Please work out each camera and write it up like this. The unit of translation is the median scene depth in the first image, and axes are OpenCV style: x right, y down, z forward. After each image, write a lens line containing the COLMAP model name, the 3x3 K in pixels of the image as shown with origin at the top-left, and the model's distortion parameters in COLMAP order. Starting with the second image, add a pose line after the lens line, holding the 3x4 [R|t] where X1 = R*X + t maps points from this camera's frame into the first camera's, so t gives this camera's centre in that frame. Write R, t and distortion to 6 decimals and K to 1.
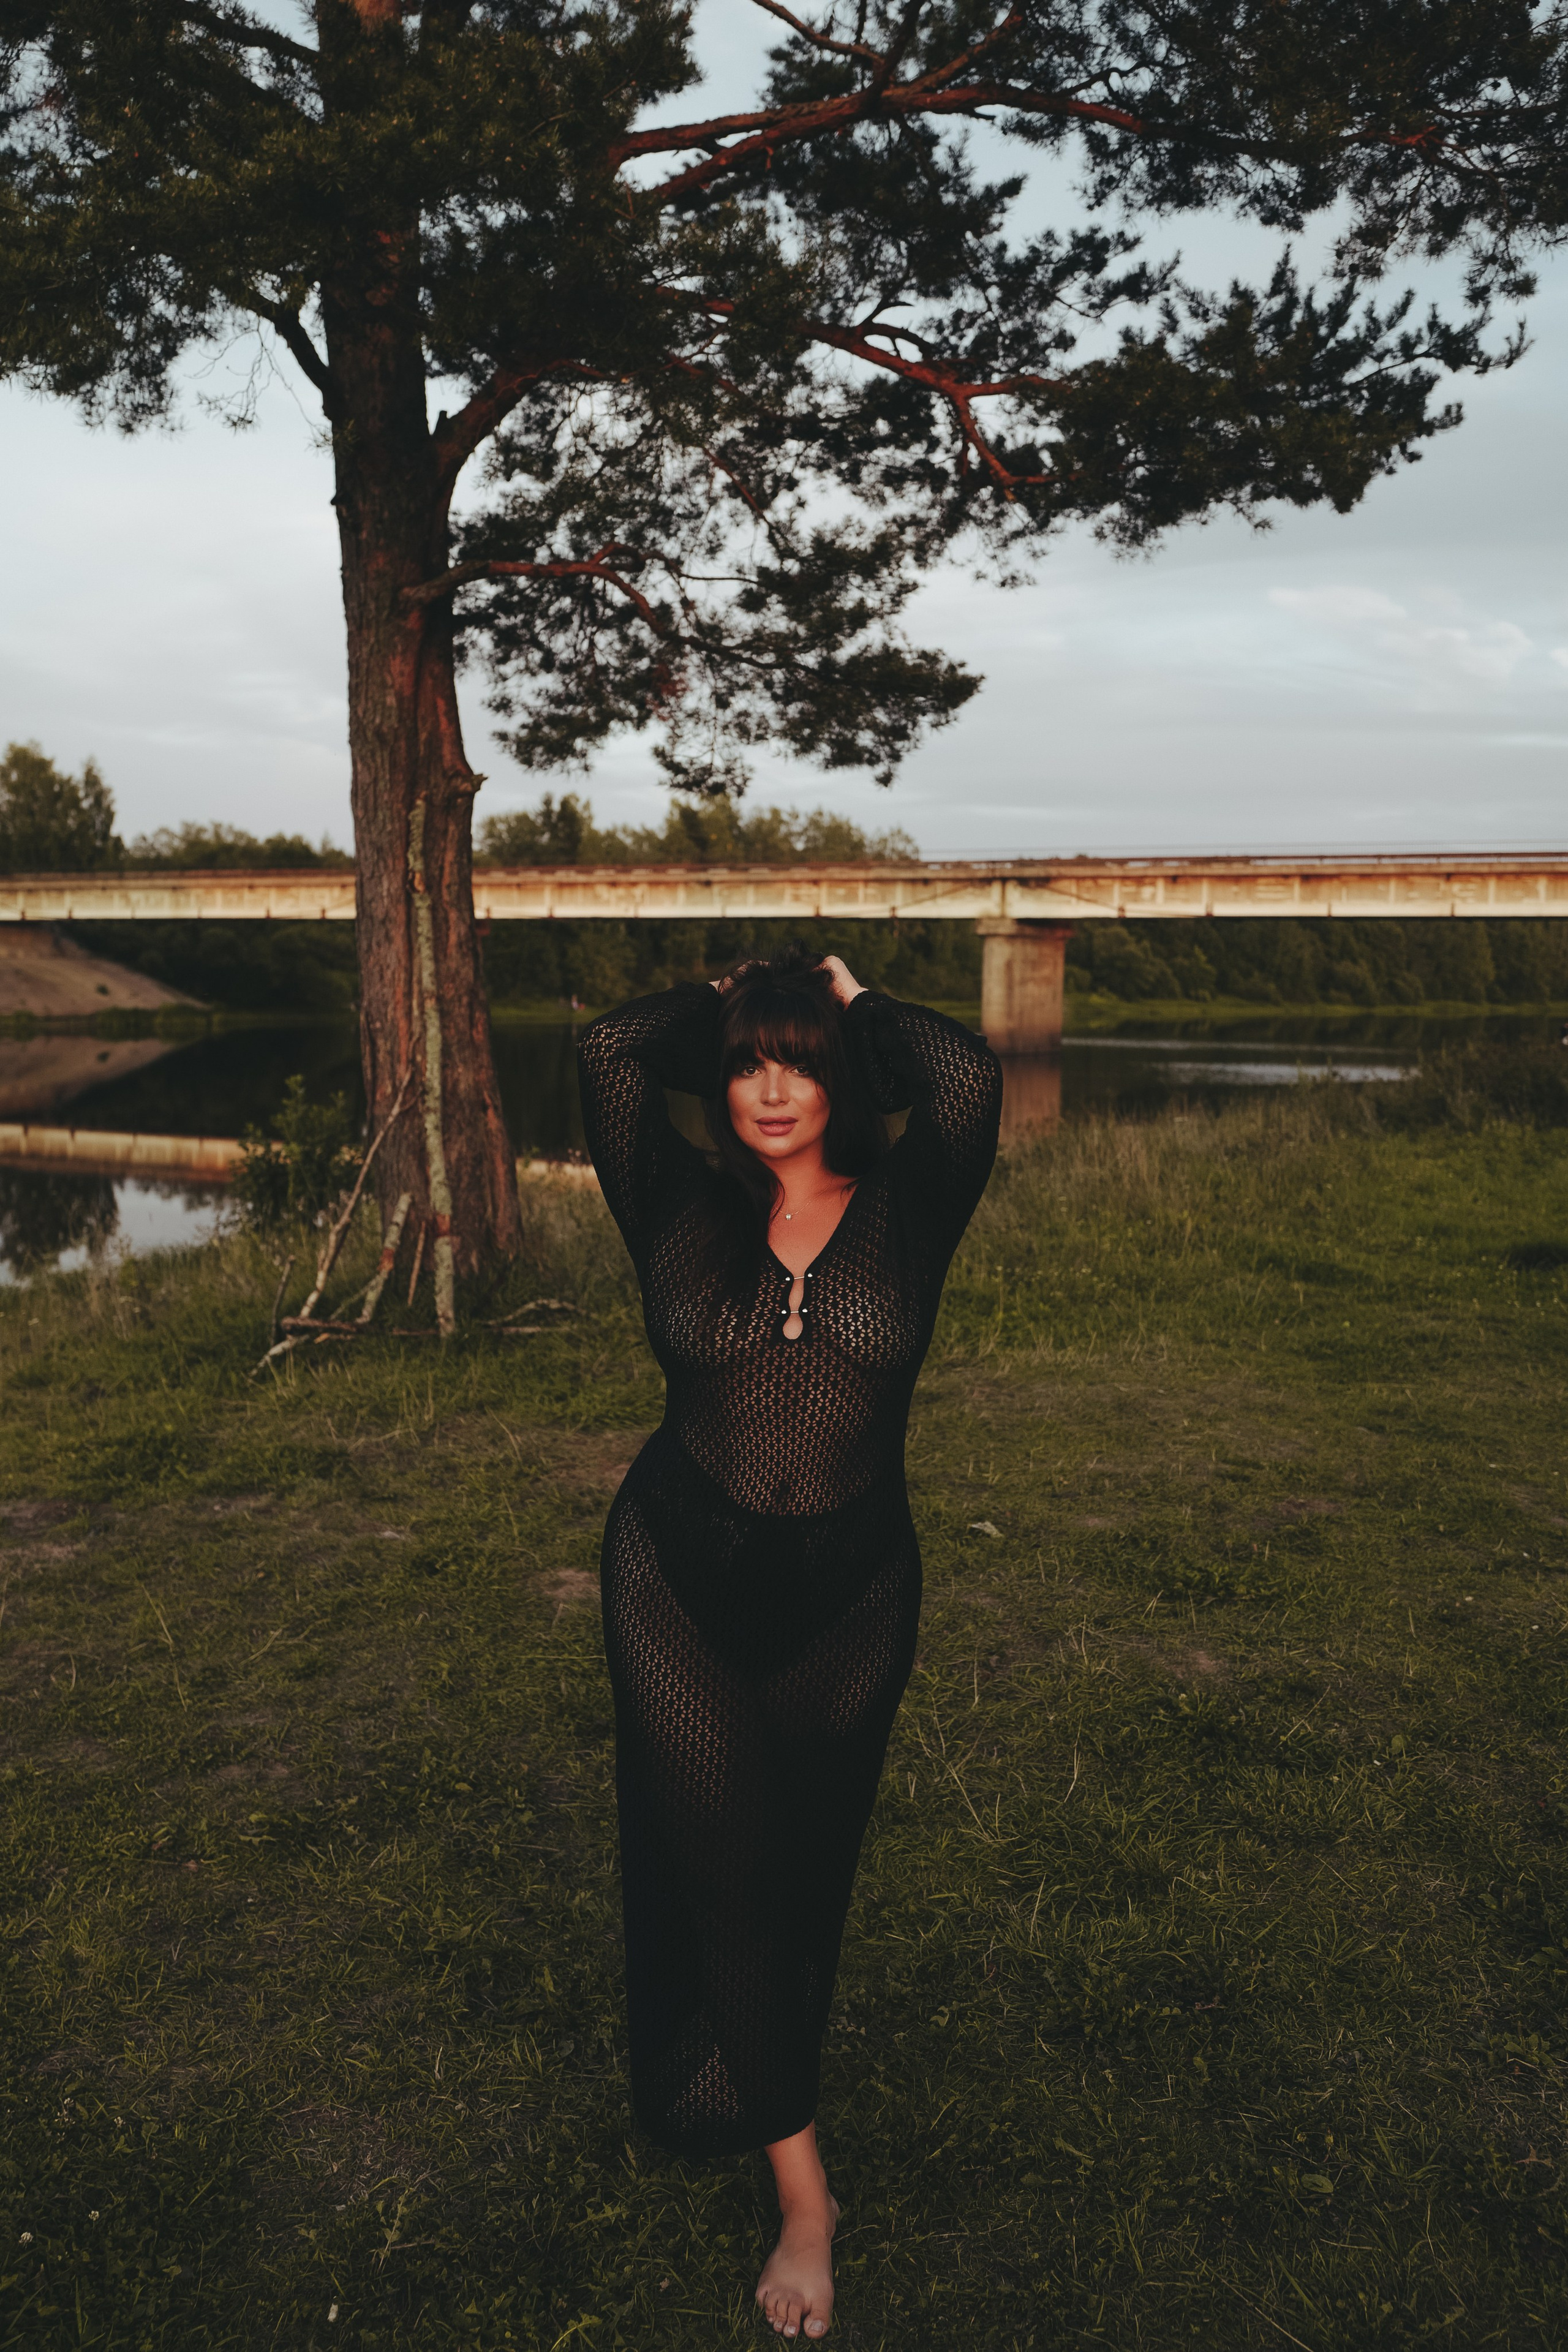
lens RADIAL K [[1844.5, 0, 784.0], [0, 1844.5, 1176.0], [0, 0, 1]] dist [0.002012, 0.002086]
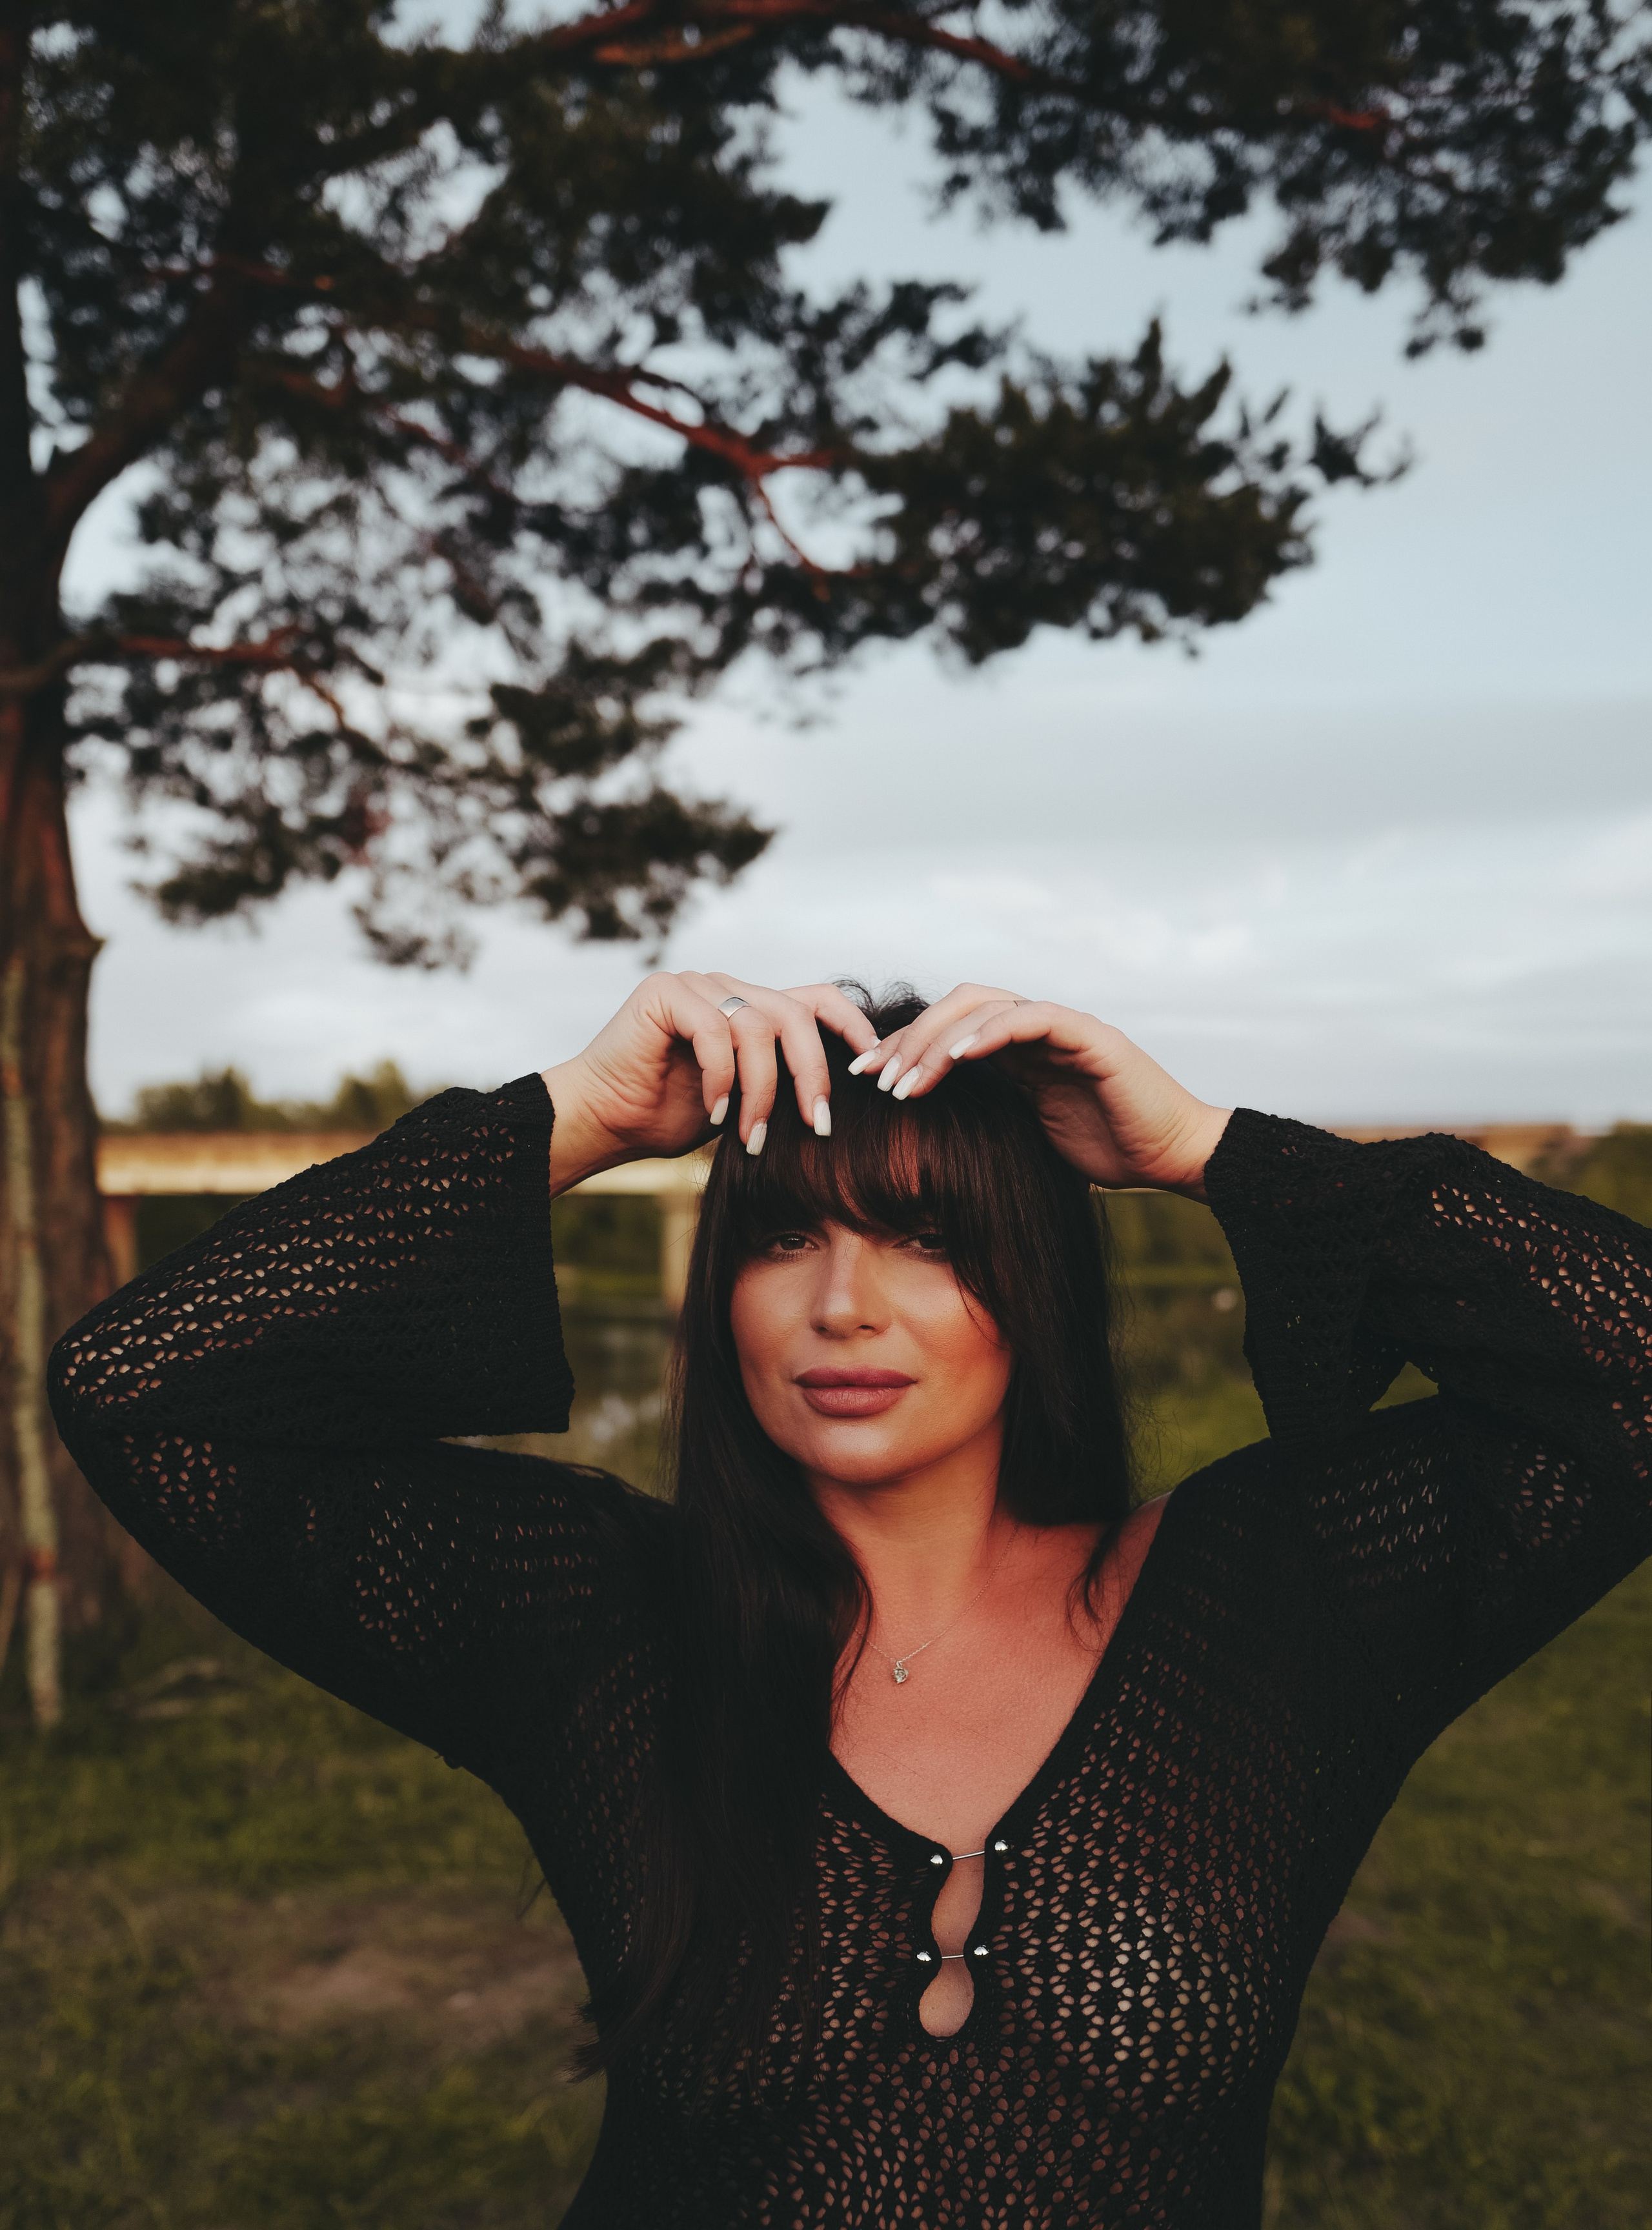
lens RADIAL K [[1917.5, 0, 827.4], [0, 1917.5, 1259.9], [0, 0, 1]] dist [-0.000061, -0.089147]
pose [[0.982475, -0.010275, 0.186114, -0.026322], [0.029722, 0.994340, -0.102005, -0.005672], [-0.184012, 0.105749, 0.977219, 0.226314]]
